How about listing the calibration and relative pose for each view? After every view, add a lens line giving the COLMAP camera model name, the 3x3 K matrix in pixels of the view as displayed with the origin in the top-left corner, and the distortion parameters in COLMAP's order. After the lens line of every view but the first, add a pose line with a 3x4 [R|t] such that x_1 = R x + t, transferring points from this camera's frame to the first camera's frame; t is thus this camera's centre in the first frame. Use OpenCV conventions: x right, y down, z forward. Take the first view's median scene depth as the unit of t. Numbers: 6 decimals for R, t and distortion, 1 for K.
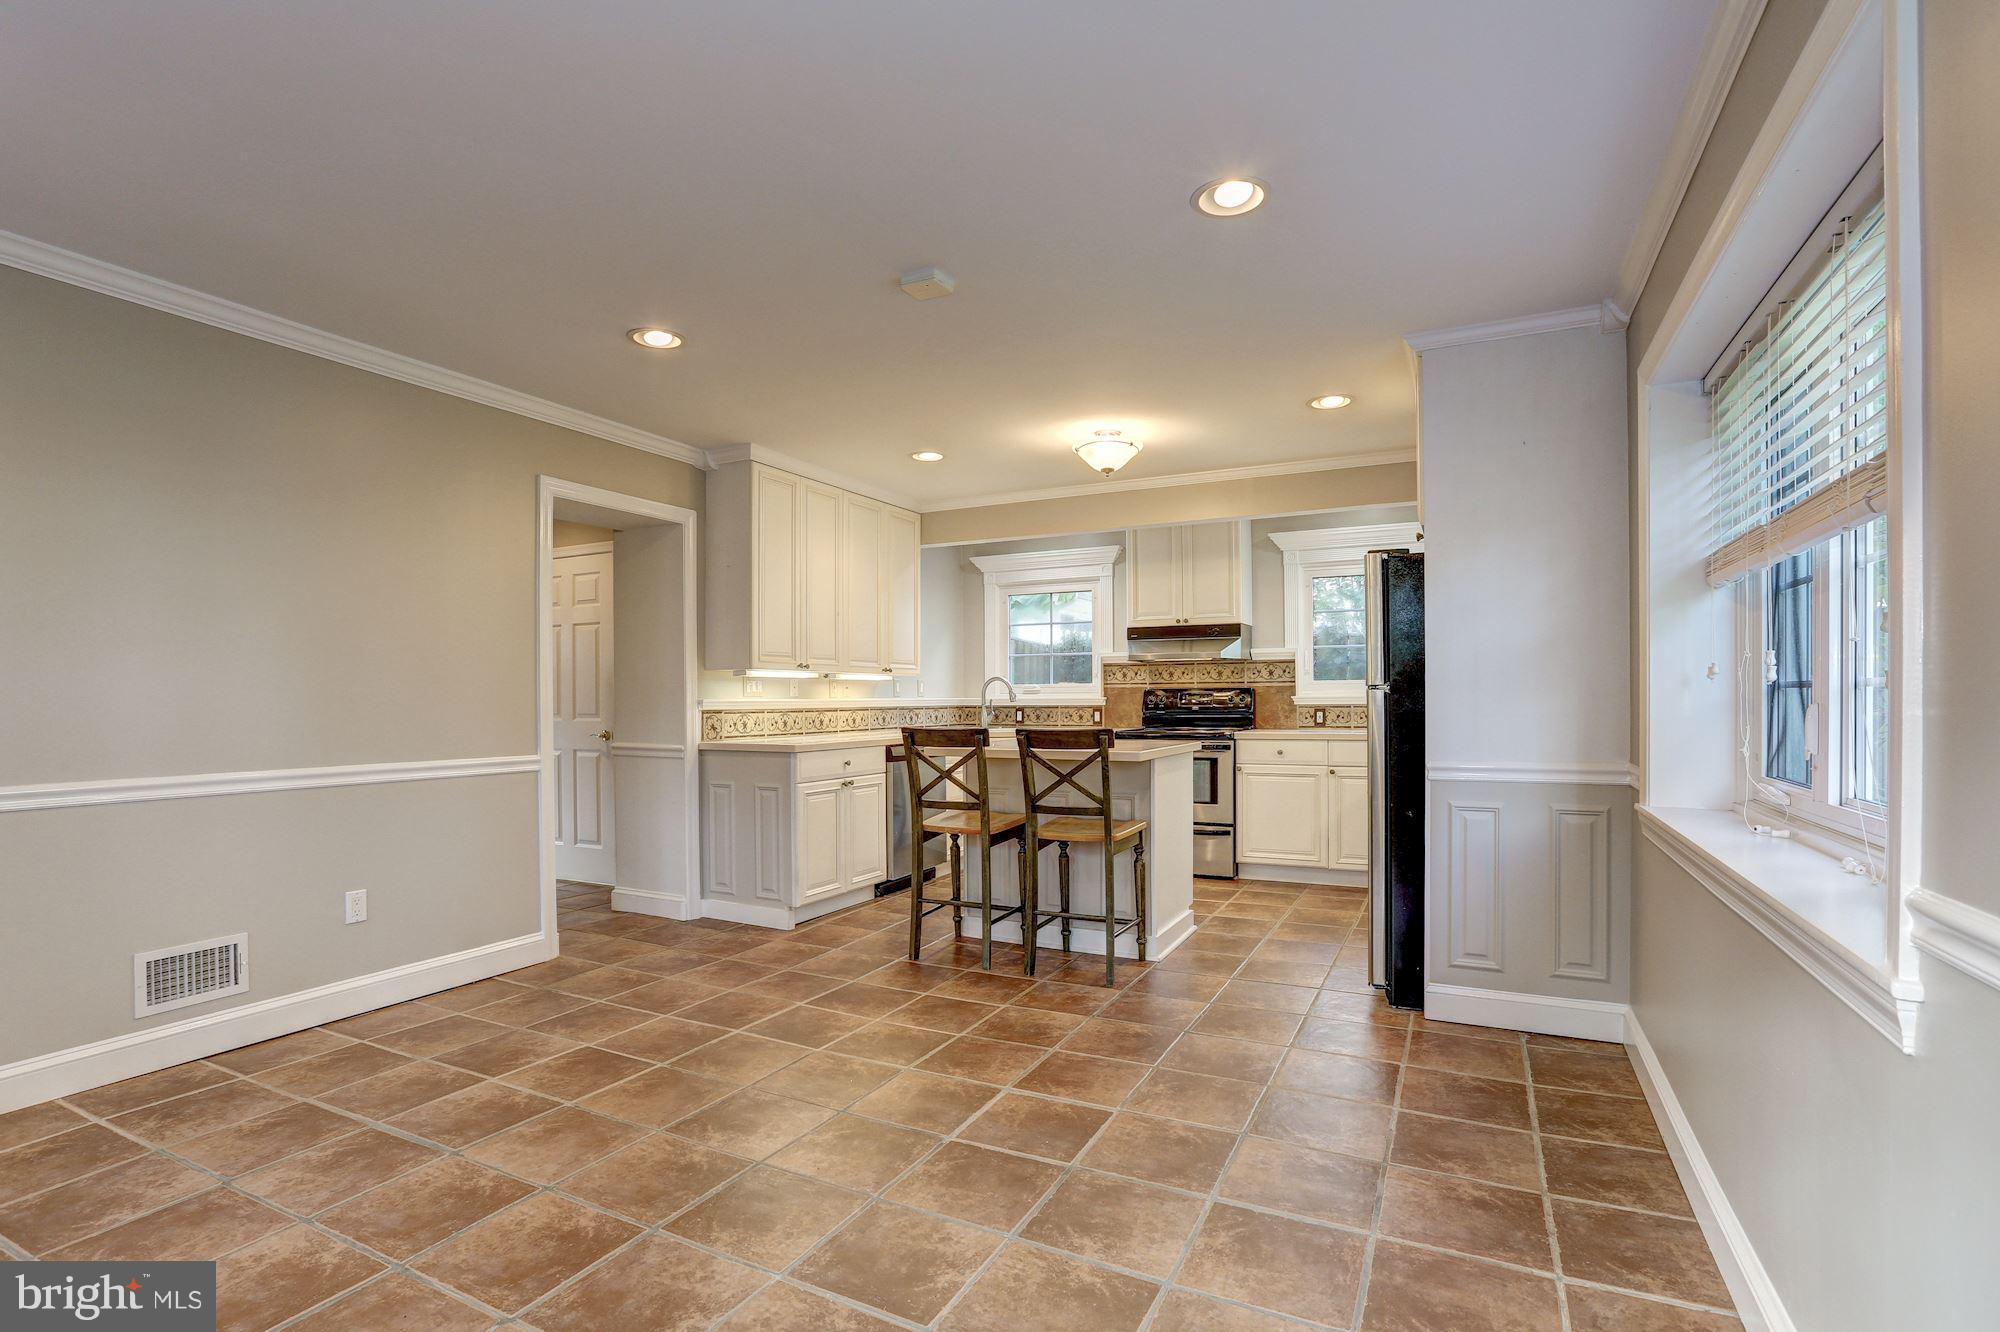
lens RADIAL K [[947.4, 0, 1003.3], [0, 947.4, 695.9], [0, 0, 1]] dist [-0.057852, 0.029648]
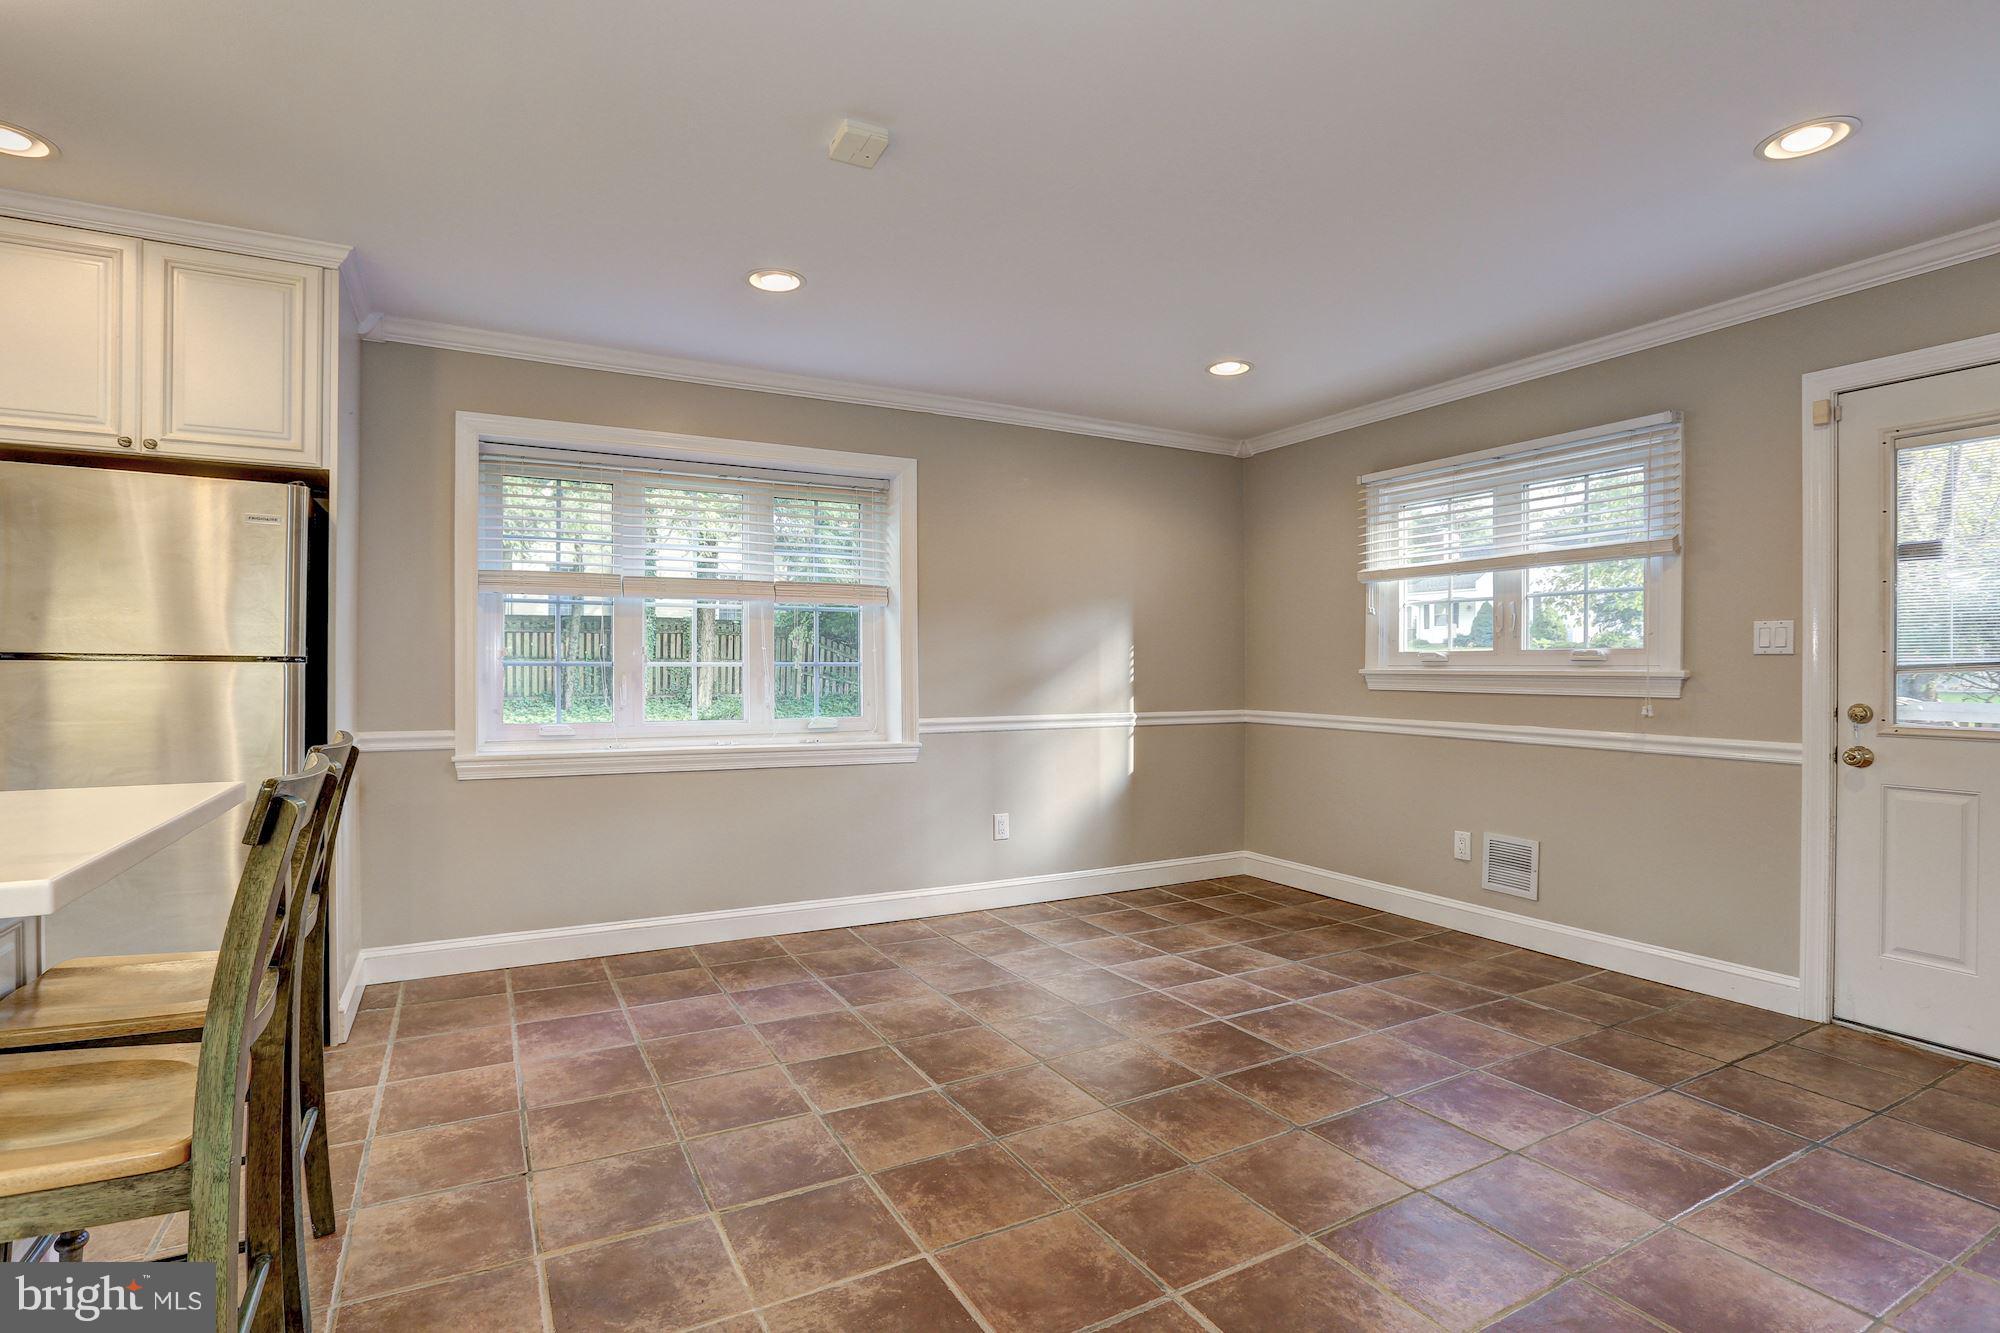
lens RADIAL K [[943.3, 0, 999.4], [0, 943.3, 672.8], [0, 0, 1]] dist [-0.049763, -0.000073]
pose [[-0.820077, -0.001196, 0.572252, -0.445959], [-0.000490, 0.999999, 0.001388, 0.000990], [-0.572253, 0.000858, -0.820076, 1.130748]]
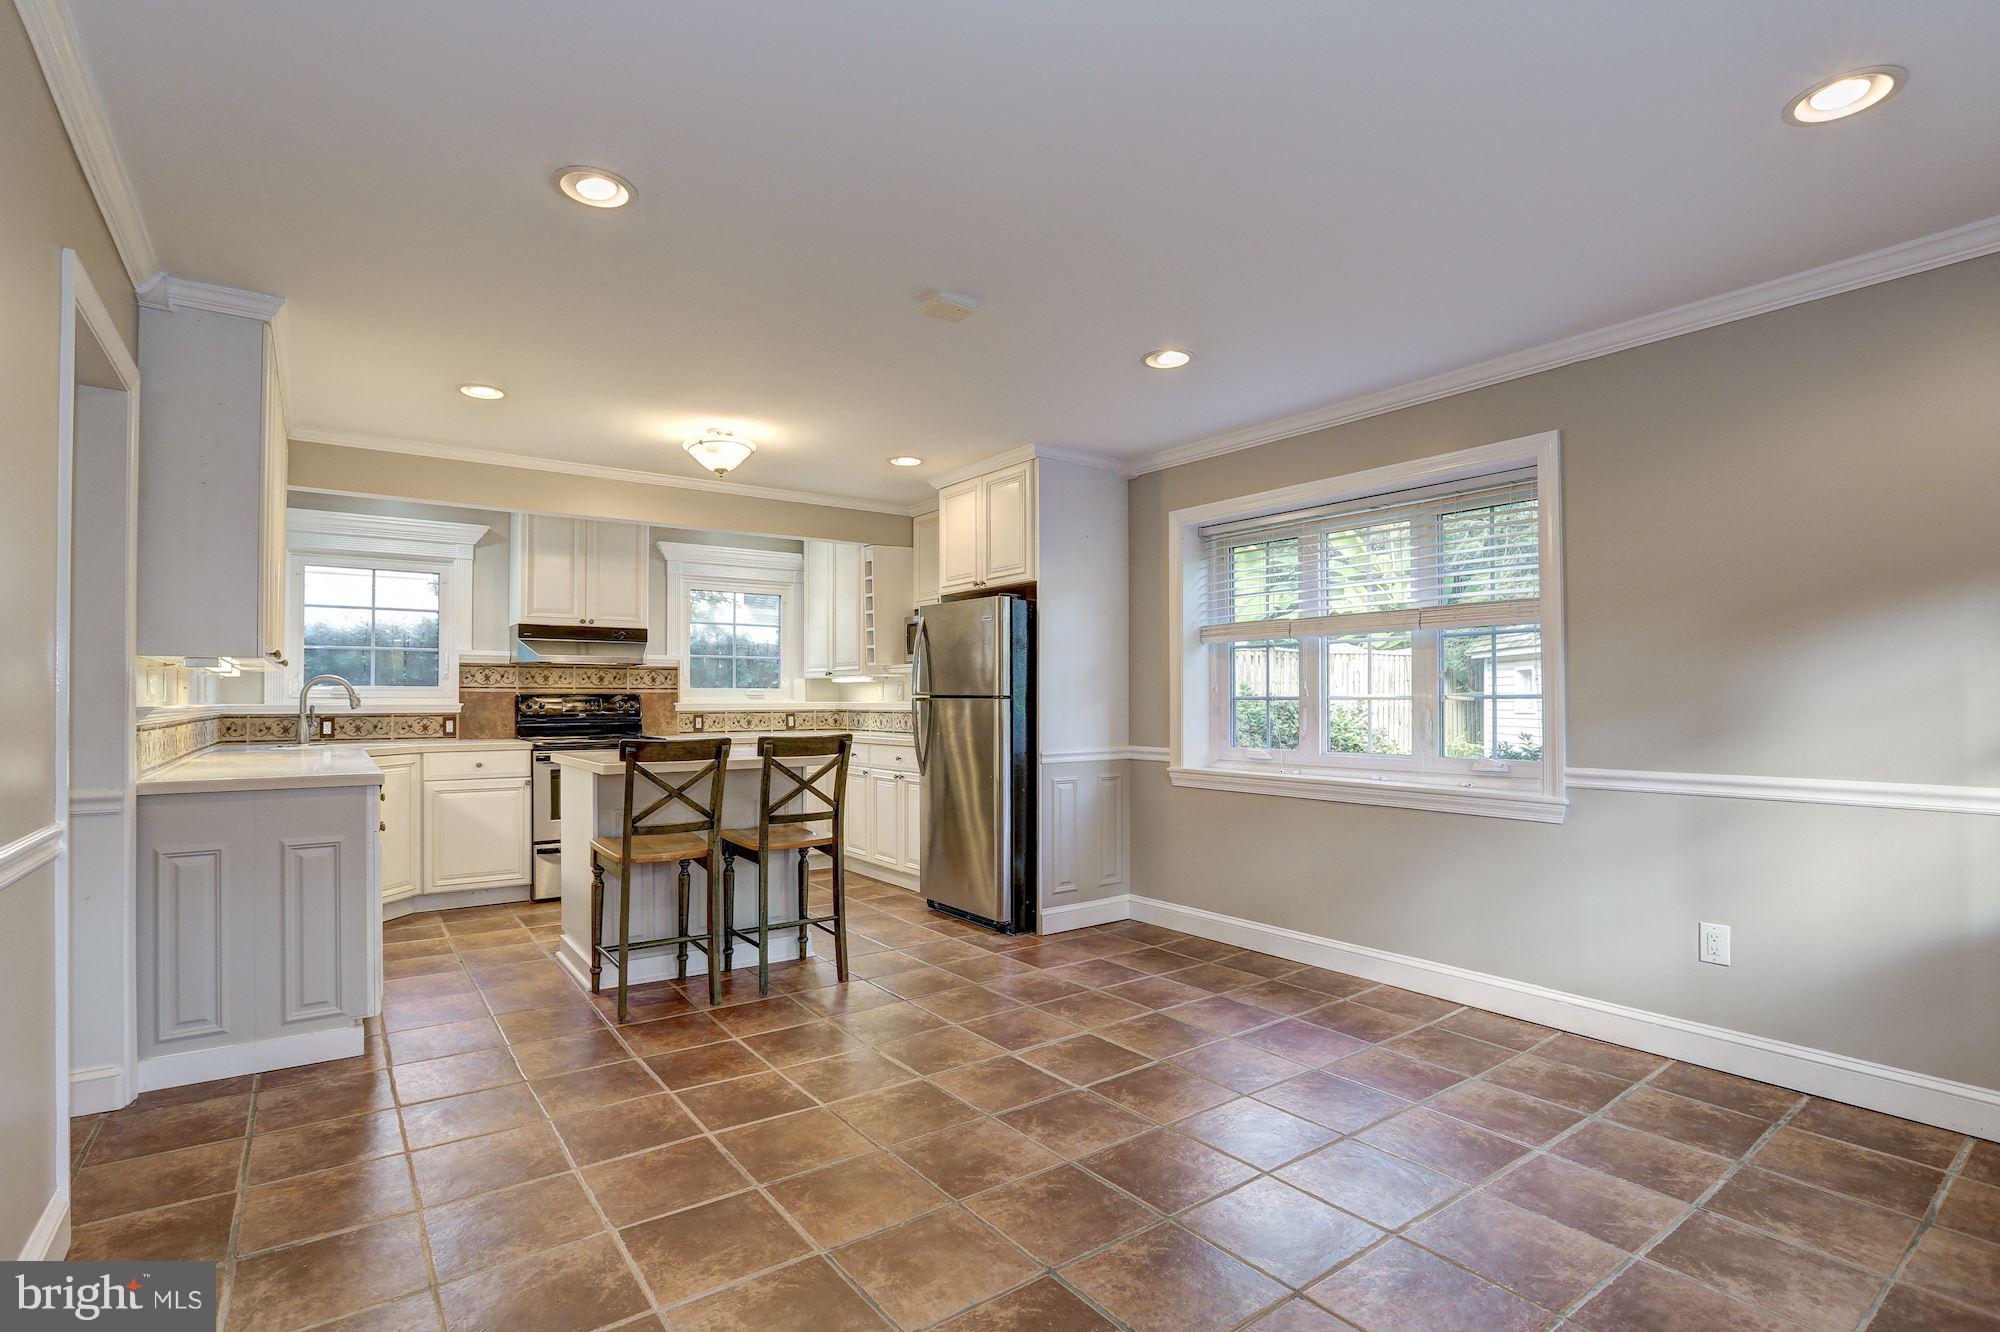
lens RADIAL K [[947.4, 0, 1003.3], [0, 947.4, 695.9], [0, 0, 1]] dist [-0.057852, 0.029648]
pose [[0.442059, 0.010269, 0.896927, -0.704694], [-0.003563, 0.999947, -0.009692, 0.001996], [-0.896979, 0.001089, 0.442072, 0.356908]]
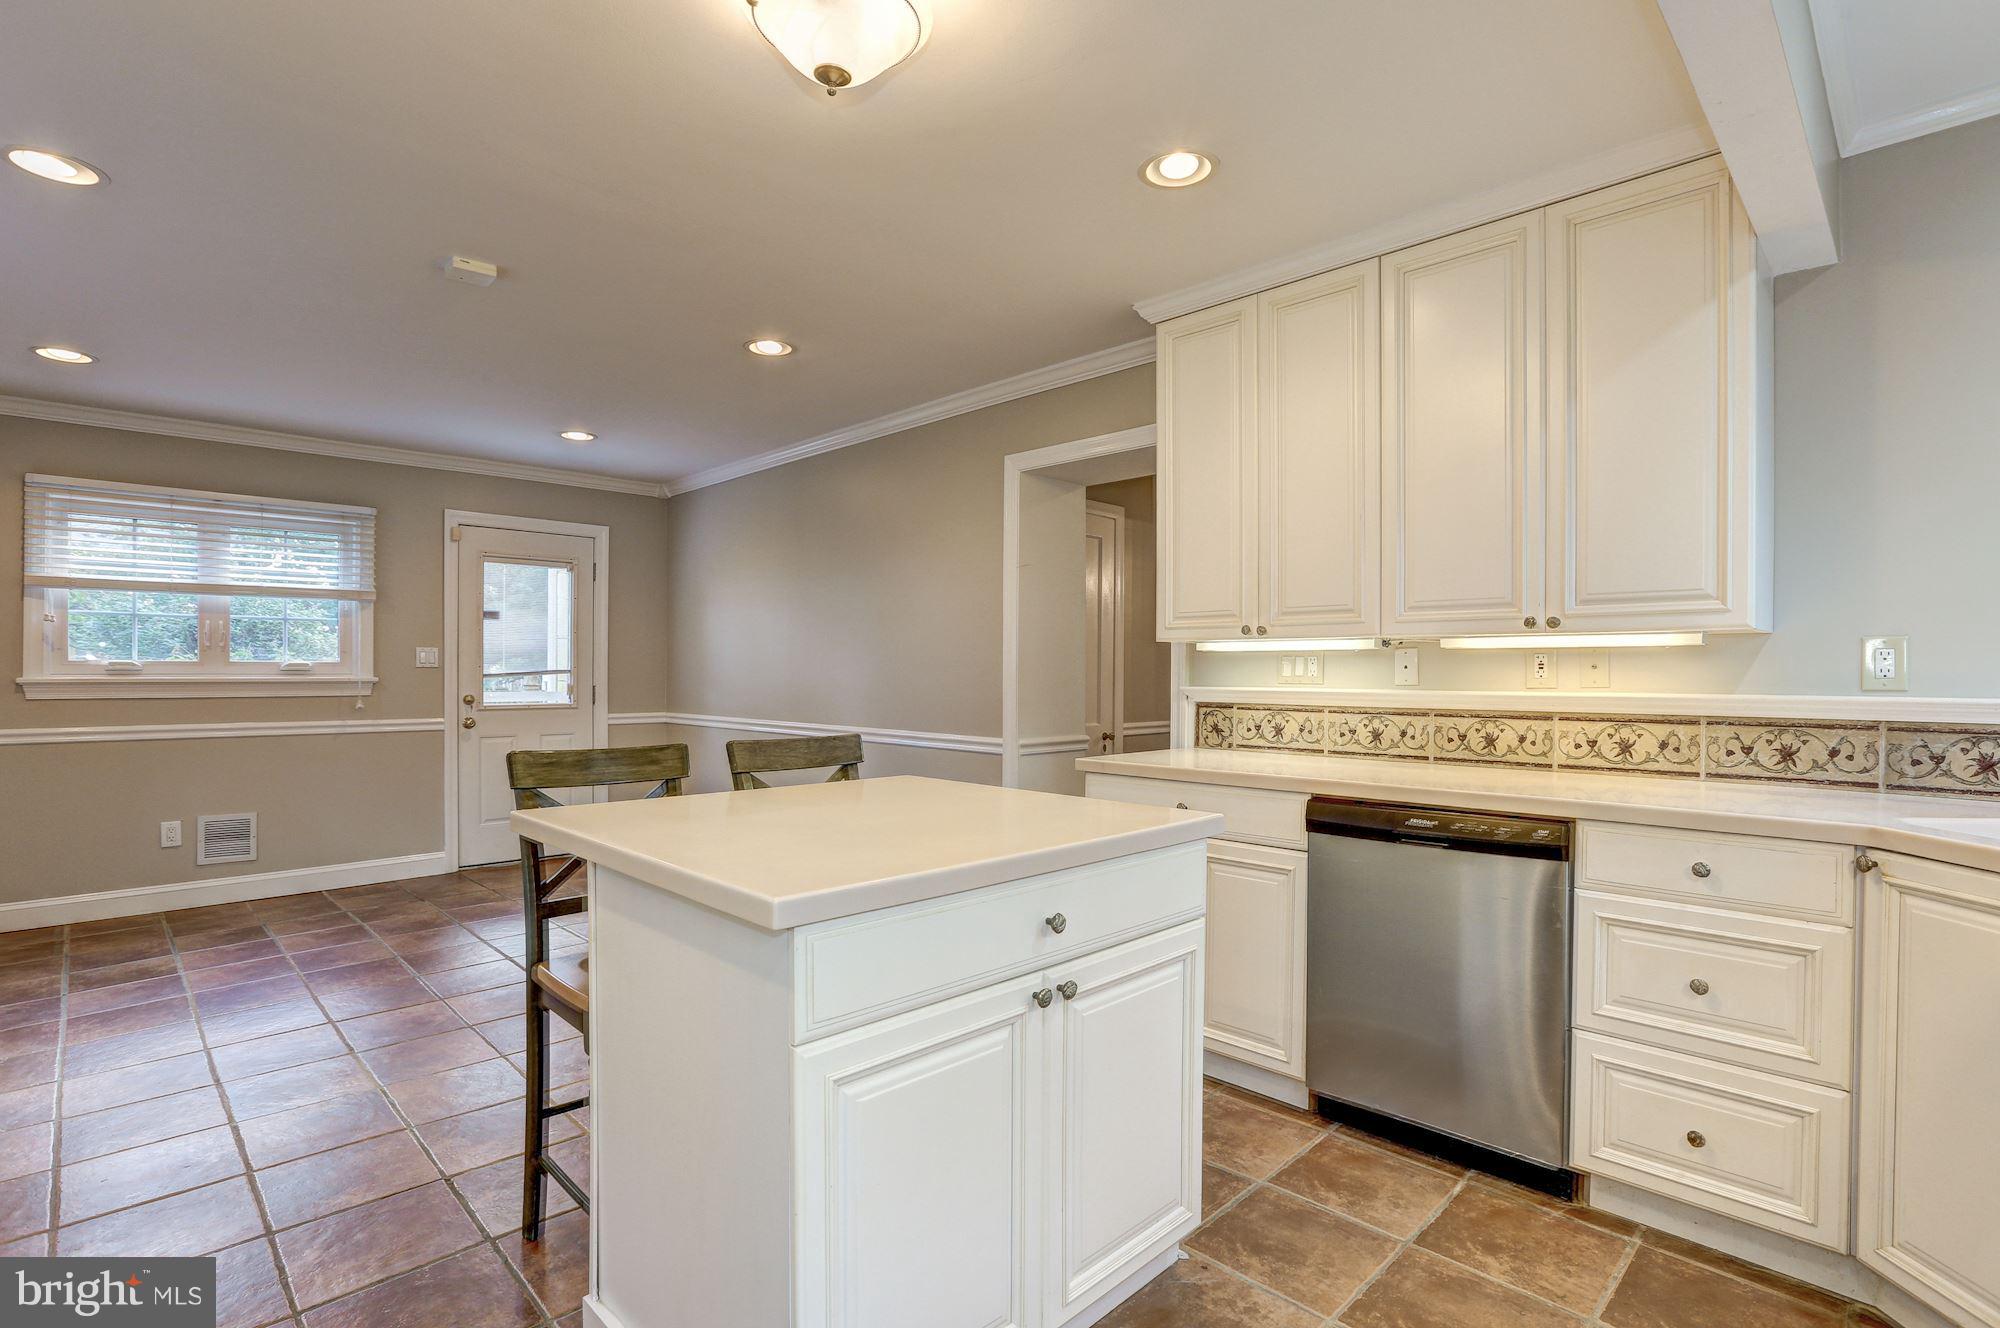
lens RADIAL K [[952.3, 0, 1000.0], [0, 952.3, 664.0], [0, 0, 1]] dist [-0.003289, -0.000168]
pose [[-0.306456, -0.004122, -0.951876, 0.476473], [0.000642, 0.999989, -0.004537, -0.011730], [0.951885, -0.002002, -0.306450, 1.327783]]
